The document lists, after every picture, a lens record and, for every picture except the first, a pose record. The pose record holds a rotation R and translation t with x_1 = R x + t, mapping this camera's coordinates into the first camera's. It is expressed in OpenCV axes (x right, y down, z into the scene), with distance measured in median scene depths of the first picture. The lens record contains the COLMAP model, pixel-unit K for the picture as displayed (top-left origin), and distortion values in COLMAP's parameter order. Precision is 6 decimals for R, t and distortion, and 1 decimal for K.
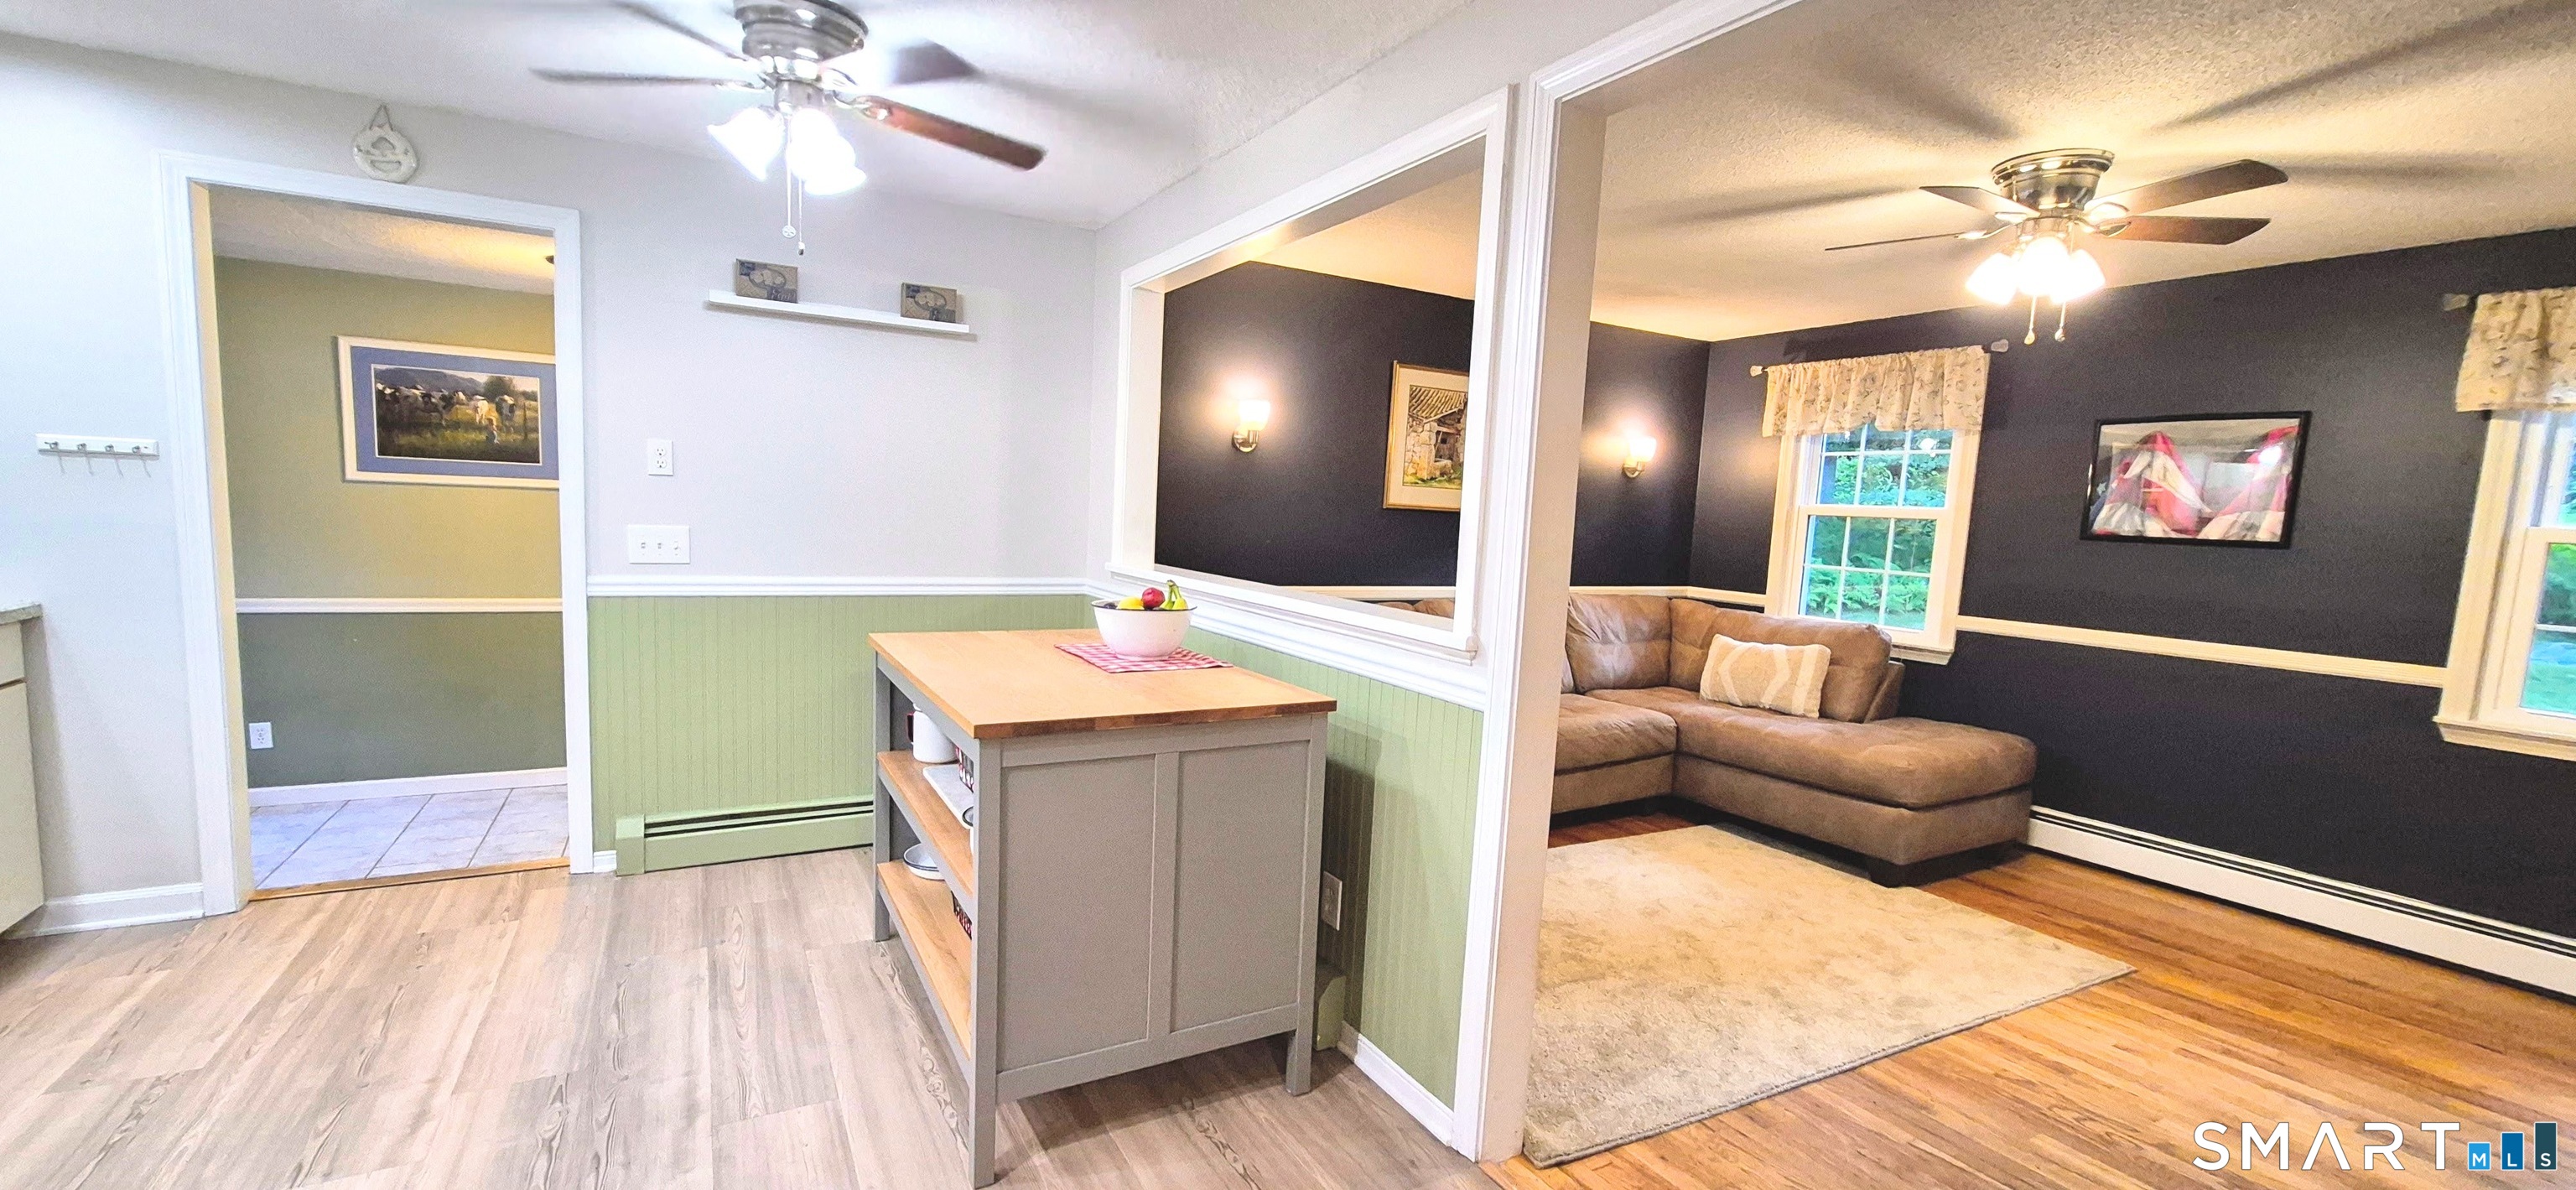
lens RADIAL K [[1019.2, 0, 1262.3], [0, 1019.2, 614.7], [0, 0, 1]] dist [-0.001667, -0.000800]
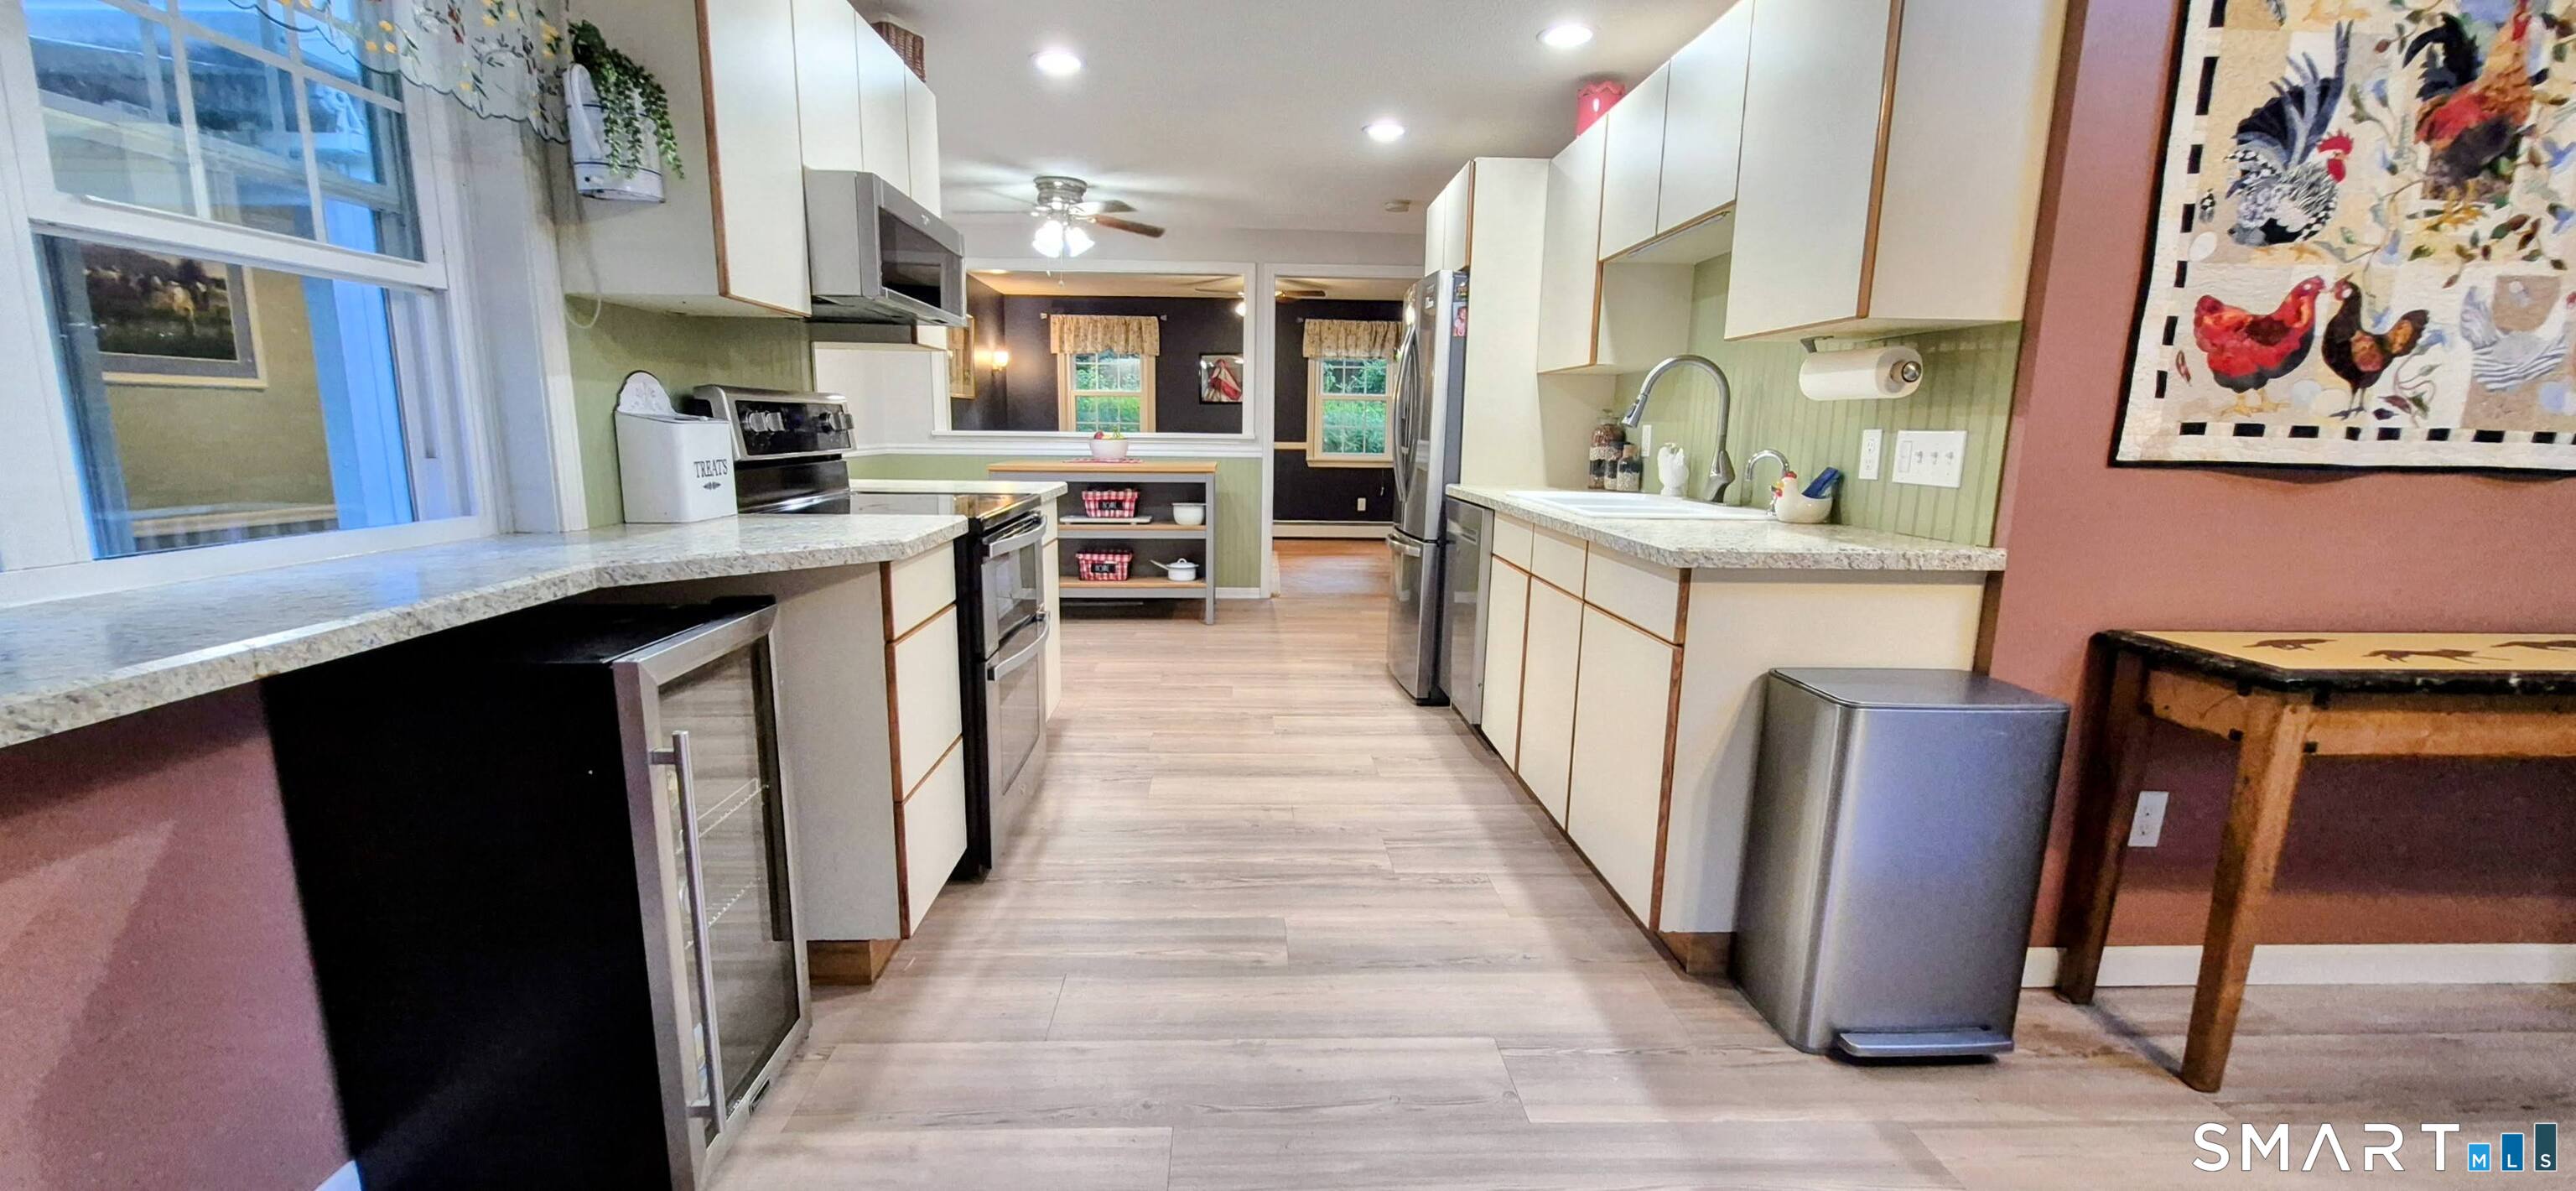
lens RADIAL K [[1019.2, 0, 1271.8], [0, 1019.2, 617.3], [0, 0, 1]] dist [-0.001667, -0.000800]
pose [[0.446318, -0.205517, 0.870955, -1.470145], [0.106022, 0.978560, 0.176577, 0.012253], [-0.888571, 0.013531, 0.458539, -0.269962]]
